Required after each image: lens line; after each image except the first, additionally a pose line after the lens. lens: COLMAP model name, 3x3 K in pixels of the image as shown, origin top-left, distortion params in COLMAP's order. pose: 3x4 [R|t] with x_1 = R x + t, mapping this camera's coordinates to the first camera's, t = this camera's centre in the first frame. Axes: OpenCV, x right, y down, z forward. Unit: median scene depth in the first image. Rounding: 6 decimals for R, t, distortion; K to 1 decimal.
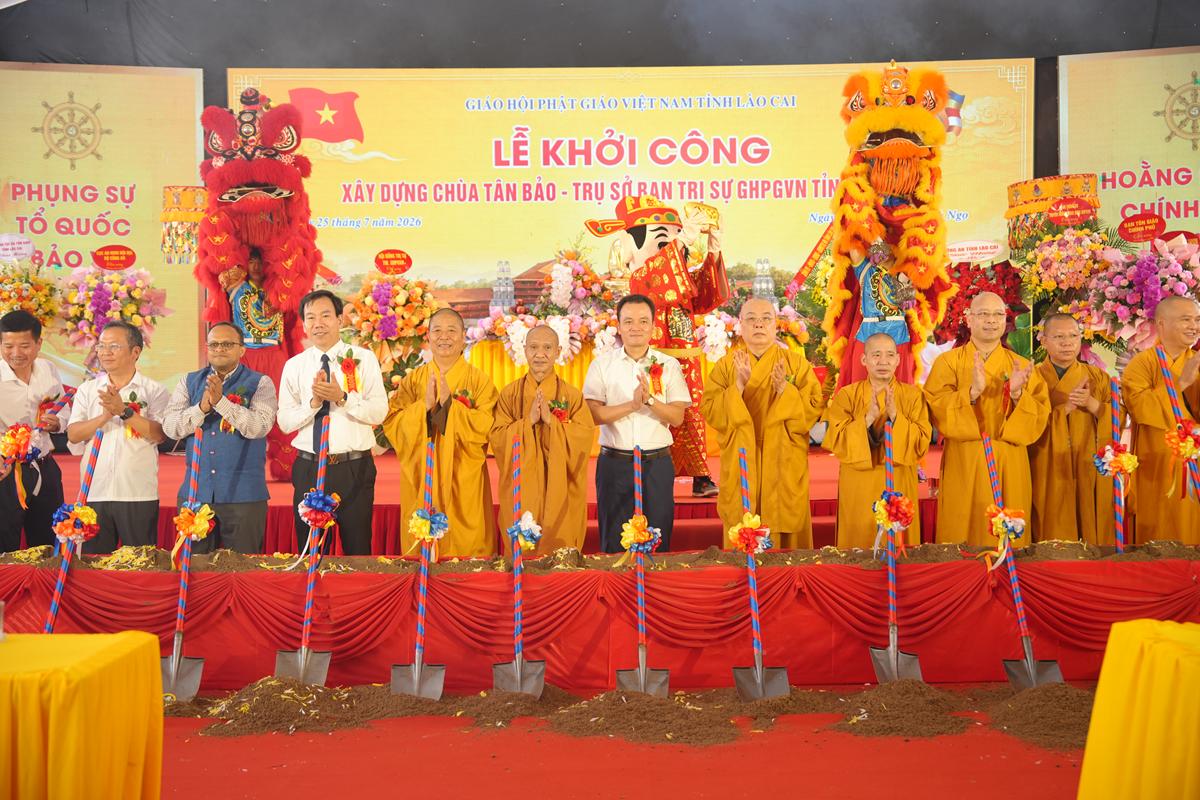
lens RADIAL K [[1423.1, 0, 600.0], [0, 1423.1, 400.0], [0, 0, 1]] dist [0.077774, 0.058459]
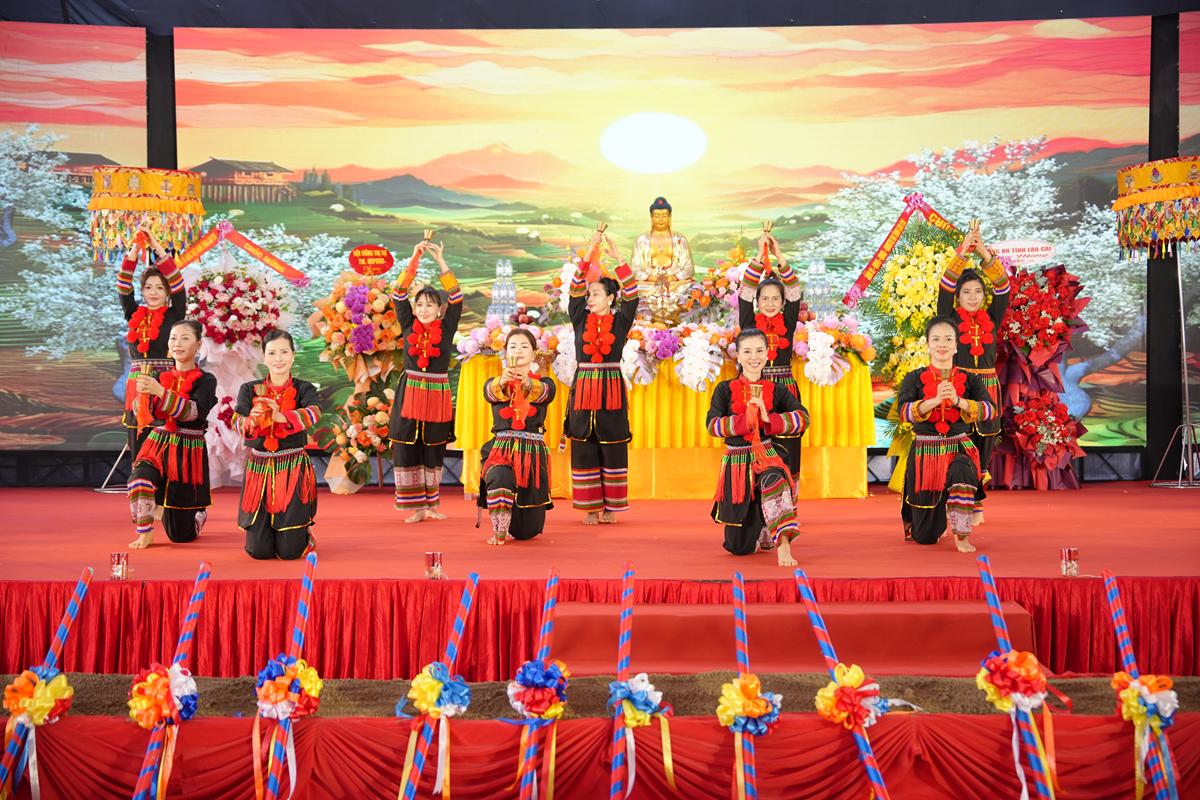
lens RADIAL K [[1452.0, 0, 600.0], [0, 1452.0, 400.0], [0, 0, 1]] dist [0.091390, 0.040876]
pose [[0.999821, 0.005930, -0.017992, 0.003916], [-0.006085, 0.999945, -0.008582, -0.008761], [0.017940, 0.008690, 0.999801, 0.150645]]
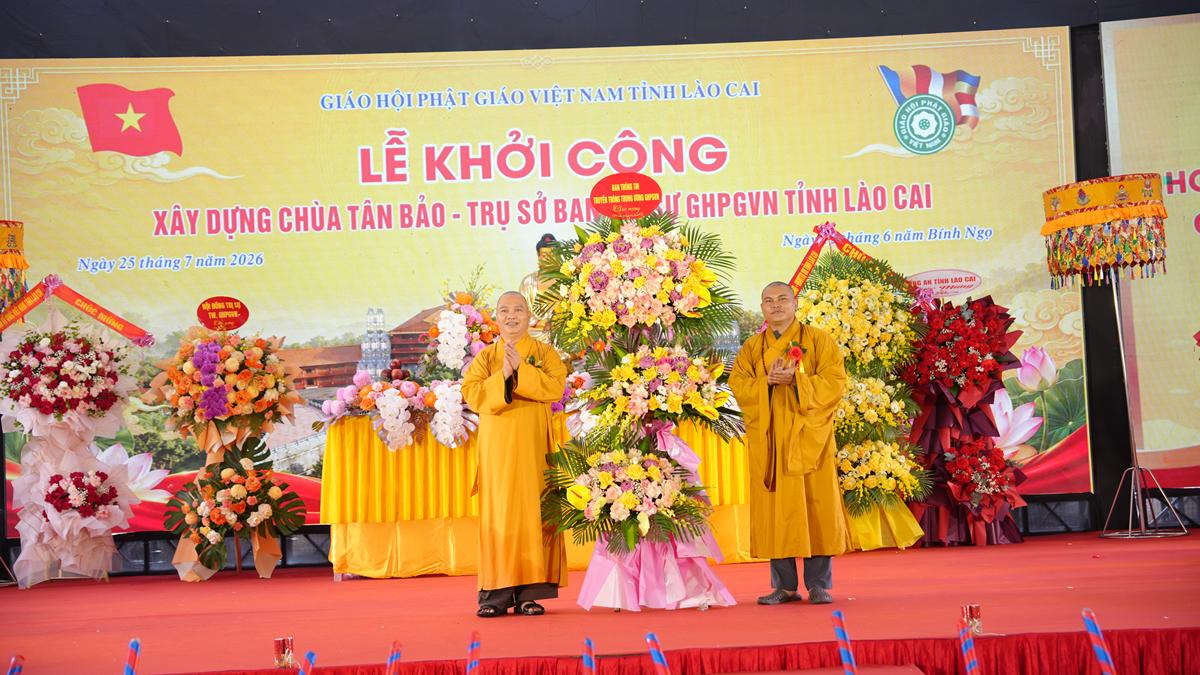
lens RADIAL K [[1703.0, 0, 600.0], [0, 1703.0, 337.5], [0, 0, 1]] dist [0.147724, 0.110580]
pose [[0.999097, -0.027459, 0.032420, 0.019709], [0.029947, 0.996432, -0.078907, -0.008658], [-0.030138, 0.079807, 0.996355, 0.110169]]
